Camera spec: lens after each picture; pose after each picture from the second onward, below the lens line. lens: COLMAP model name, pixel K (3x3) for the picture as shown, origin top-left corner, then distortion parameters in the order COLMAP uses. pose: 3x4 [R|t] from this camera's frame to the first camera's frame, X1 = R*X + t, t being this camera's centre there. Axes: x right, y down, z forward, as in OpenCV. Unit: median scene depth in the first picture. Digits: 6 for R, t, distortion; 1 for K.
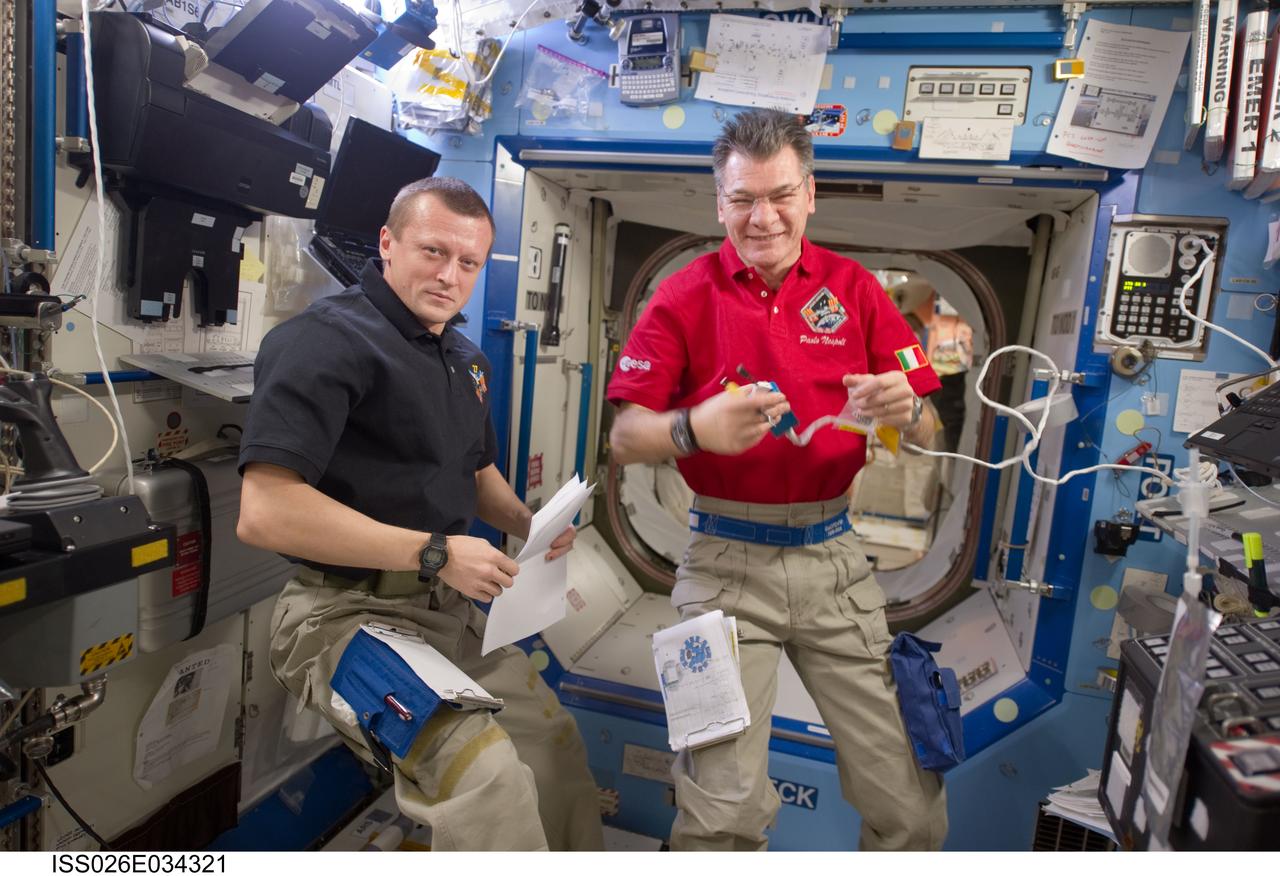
lens RADIAL K [[847.7, 0, 640.0], [0, 847.7, 438.0], [0, 0, 1]] dist [0.001709, -0.004099]
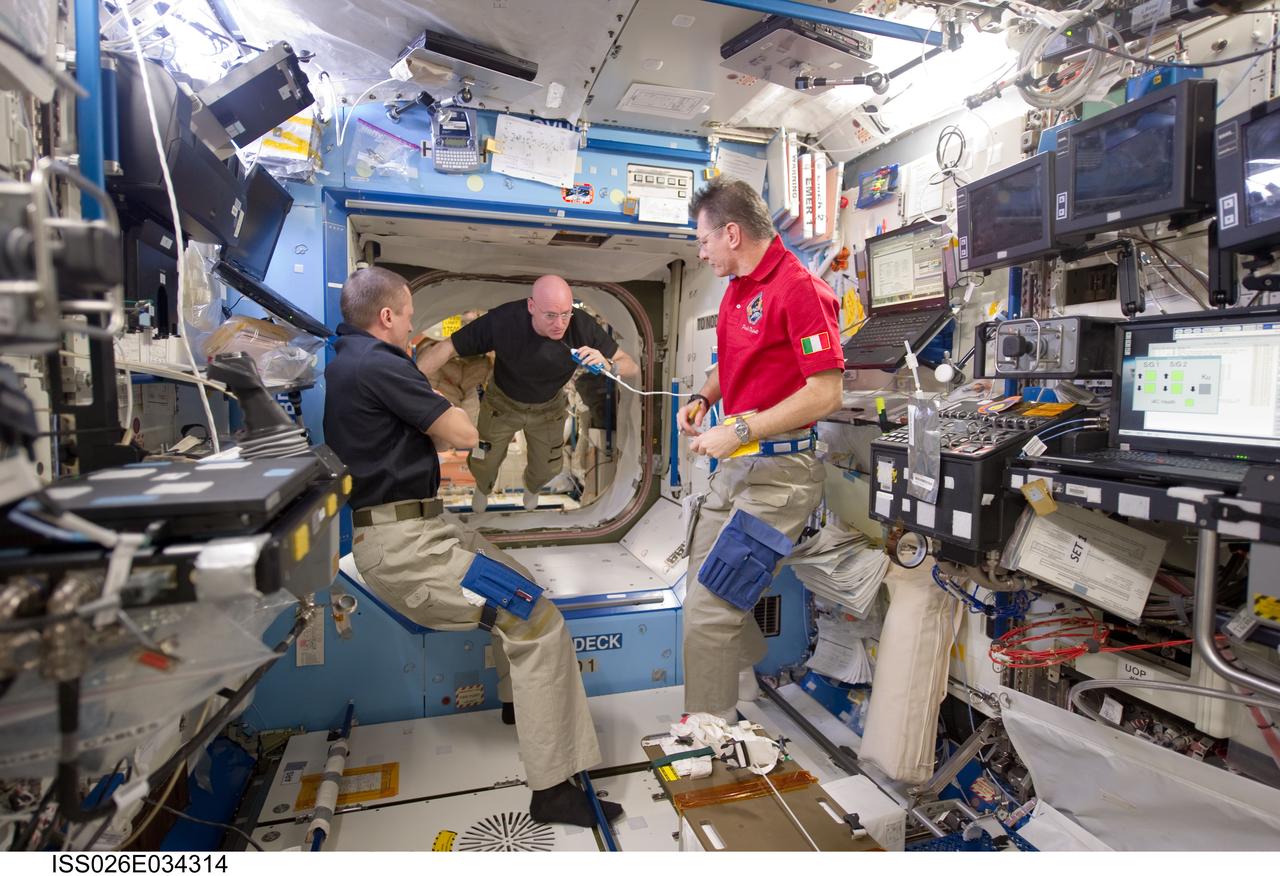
lens RADIAL K [[692.0, 0, 640.0], [0, 692.0, 438.0], [0, 0, 1]] dist [-0.000596, -0.000792]
pose [[0.832336, -0.120622, 0.540988, -0.420986], [0.133368, 0.990941, 0.015753, 0.057968], [-0.537987, 0.059039, 0.840883, -0.082230]]
